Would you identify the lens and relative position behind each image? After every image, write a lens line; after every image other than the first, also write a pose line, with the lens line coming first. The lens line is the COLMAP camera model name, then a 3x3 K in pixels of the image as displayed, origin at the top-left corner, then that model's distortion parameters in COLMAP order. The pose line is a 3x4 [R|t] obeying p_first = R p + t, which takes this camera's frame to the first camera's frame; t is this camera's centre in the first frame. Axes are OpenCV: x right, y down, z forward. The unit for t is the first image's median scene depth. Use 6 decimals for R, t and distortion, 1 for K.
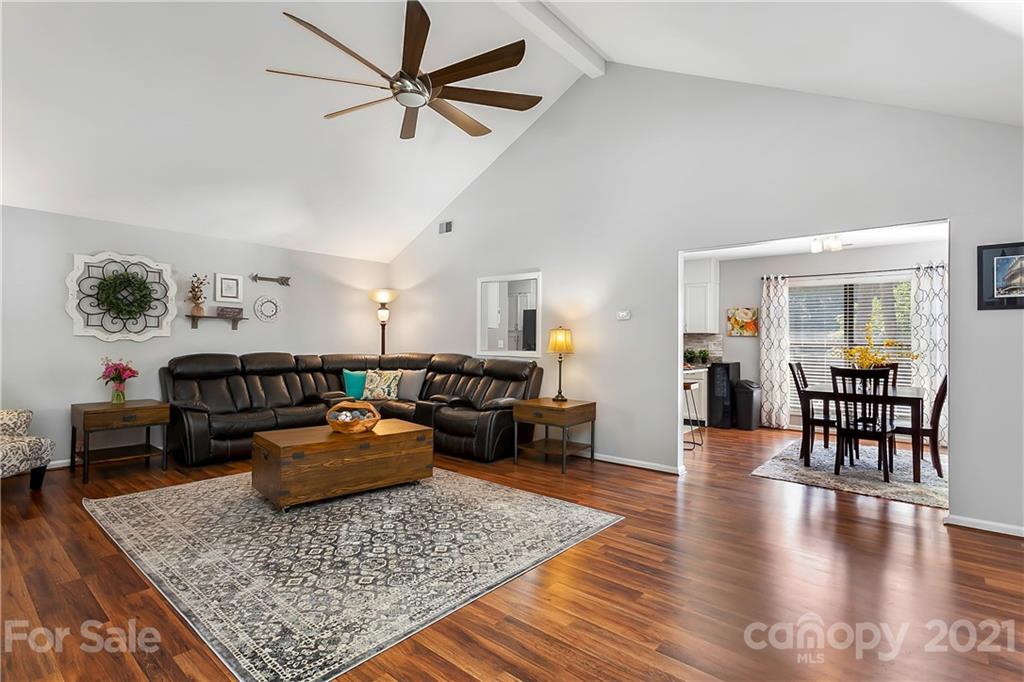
lens RADIAL K [[497.1, 0, 505.1], [0, 497.1, 338.9], [0, 0, 1]] dist [0.002114, 0.000126]
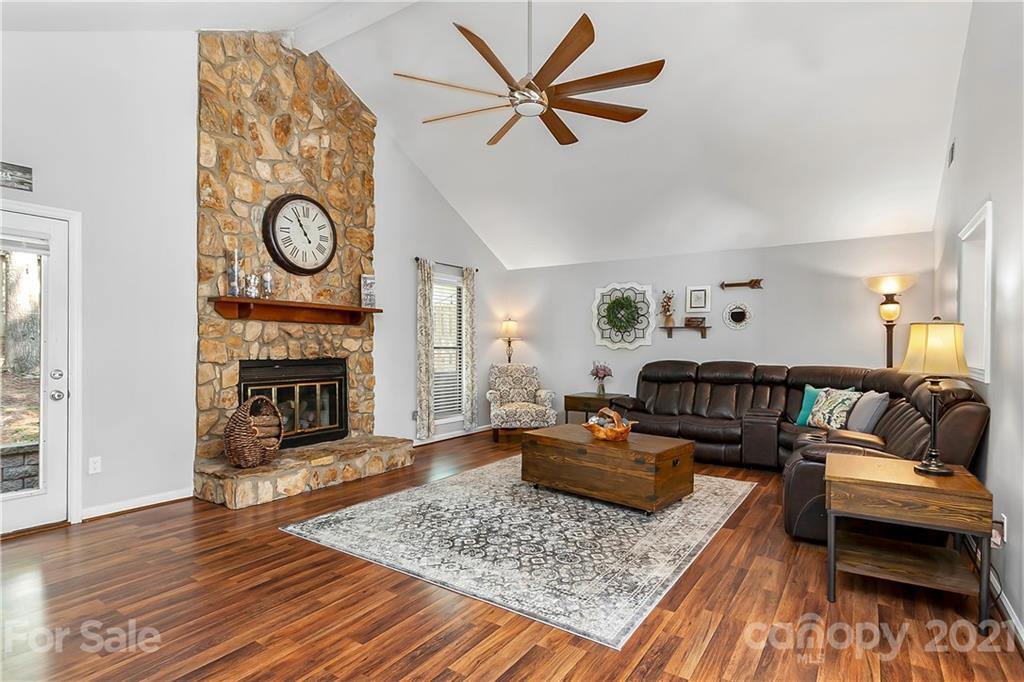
lens RADIAL K [[518.7, 0, 511.5], [0, 518.7, 348.7], [0, 0, 1]] dist [-0.001768, -0.000479]
pose [[0.117585, -0.002540, -0.993060, 0.531795], [-0.000781, 0.999996, -0.002651, 0.007086], [0.993063, 0.001087, 0.117582, 0.518598]]
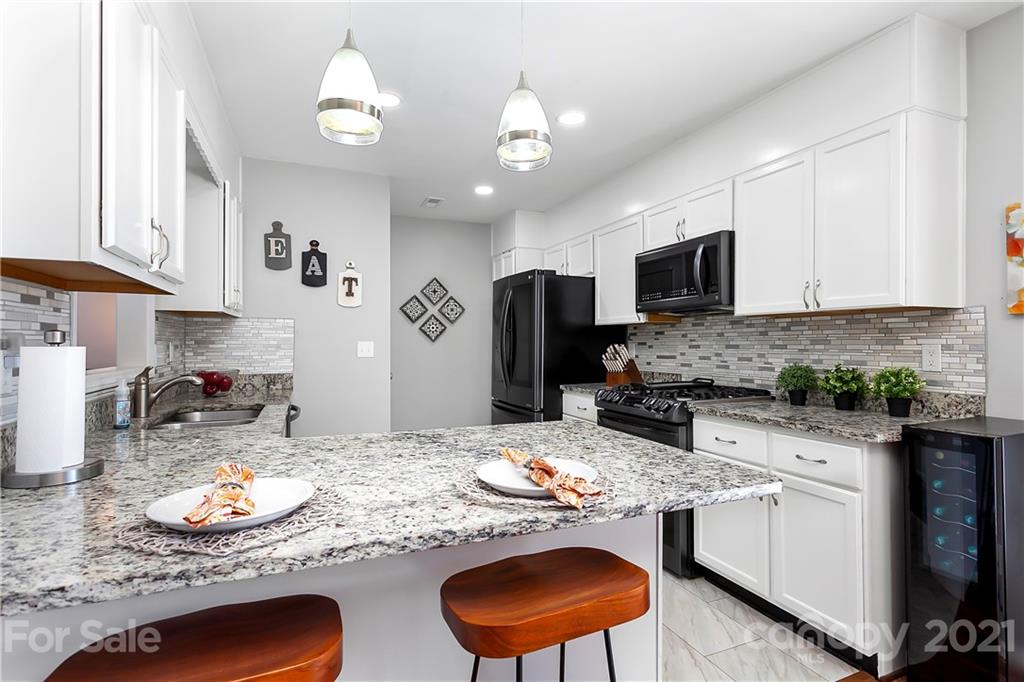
lens RADIAL K [[498.3, 0, 512.0], [0, 498.3, 341.0], [0, 0, 1]] dist [-0.000956, -0.000546]
pose [[0.893060, -0.010879, -0.449805, 0.465235], [0.011161, 0.999936, -0.002025, 0.006409], [0.449799, -0.003212, 0.893124, 0.917211]]
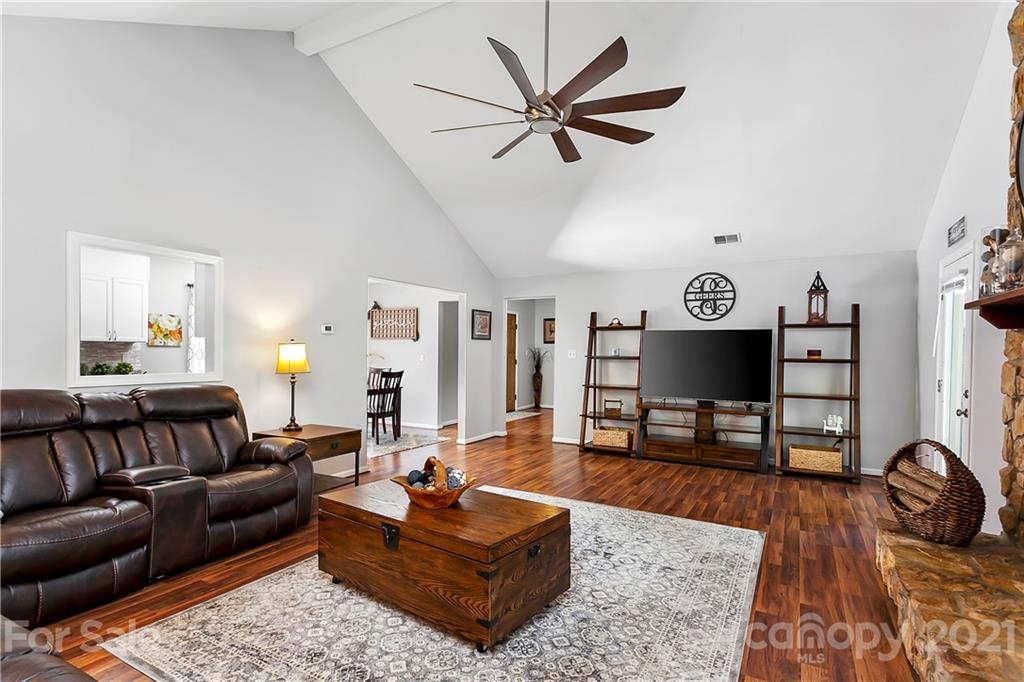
lens RADIAL K [[518.7, 0, 511.5], [0, 518.7, 348.7], [0, 0, 1]] dist [-0.001768, -0.000479]
pose [[-0.210421, -0.004498, 0.977600, -0.760309], [-0.015098, 0.999885, 0.001351, -0.015174], [-0.977494, -0.014476, -0.210465, 0.795338]]
